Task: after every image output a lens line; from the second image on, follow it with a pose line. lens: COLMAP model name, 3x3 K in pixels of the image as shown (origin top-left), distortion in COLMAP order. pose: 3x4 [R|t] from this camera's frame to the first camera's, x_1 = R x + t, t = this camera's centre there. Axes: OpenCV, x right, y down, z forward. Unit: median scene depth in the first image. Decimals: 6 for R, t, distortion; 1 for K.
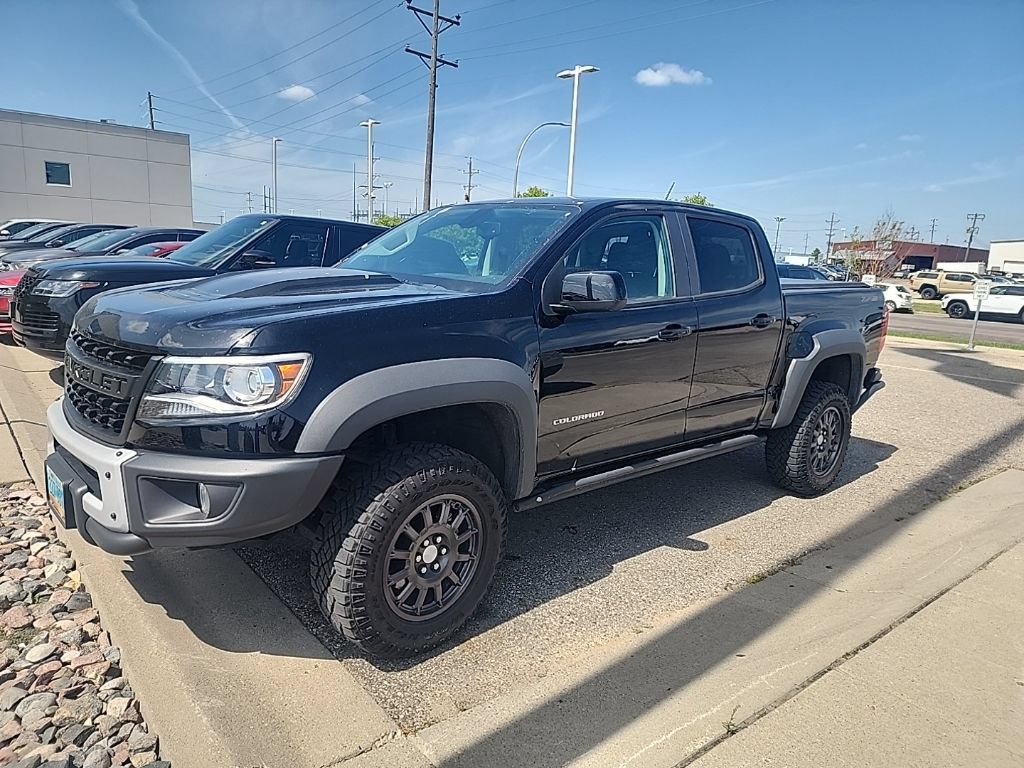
lens RADIAL K [[698.9, 0, 504.7], [0, 698.9, 388.4], [0, 0, 1]] dist [0.073450, -0.072001]
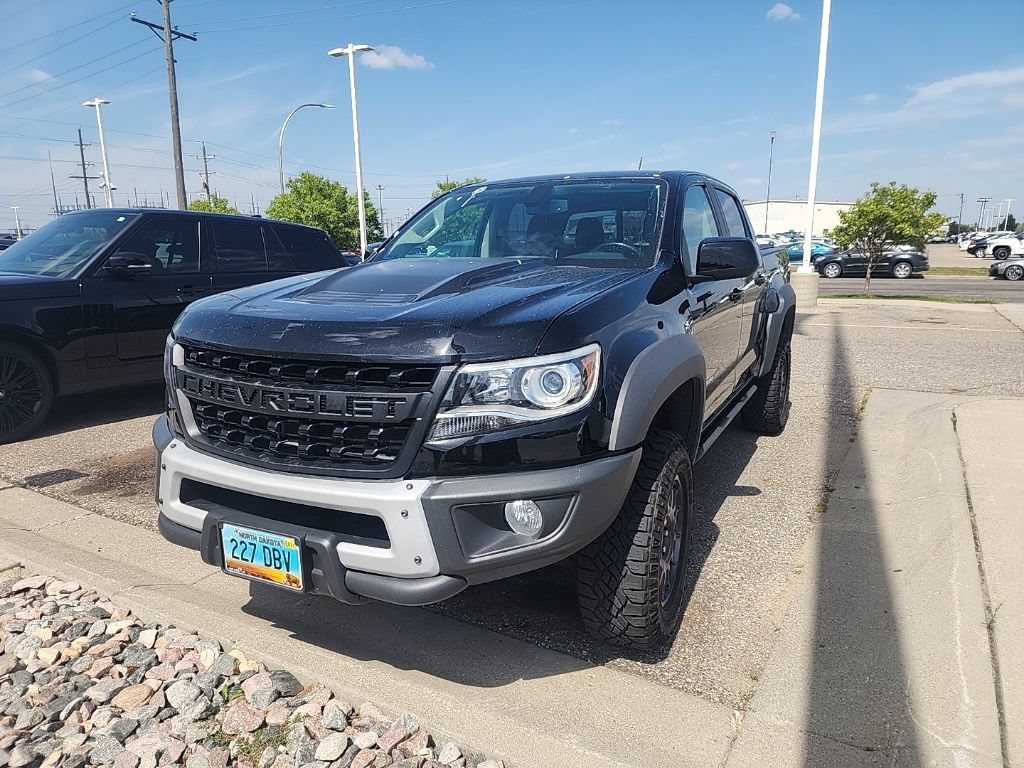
lens RADIAL K [[693.9, 0, 514.0], [0, 693.9, 395.1], [0, 0, 1]] dist [0.072451, -0.071642]
pose [[0.932190, -0.136268, 0.335338, -0.443762], [0.125905, 0.990649, 0.052562, -0.028149], [-0.339365, -0.006777, 0.940630, 0.115638]]
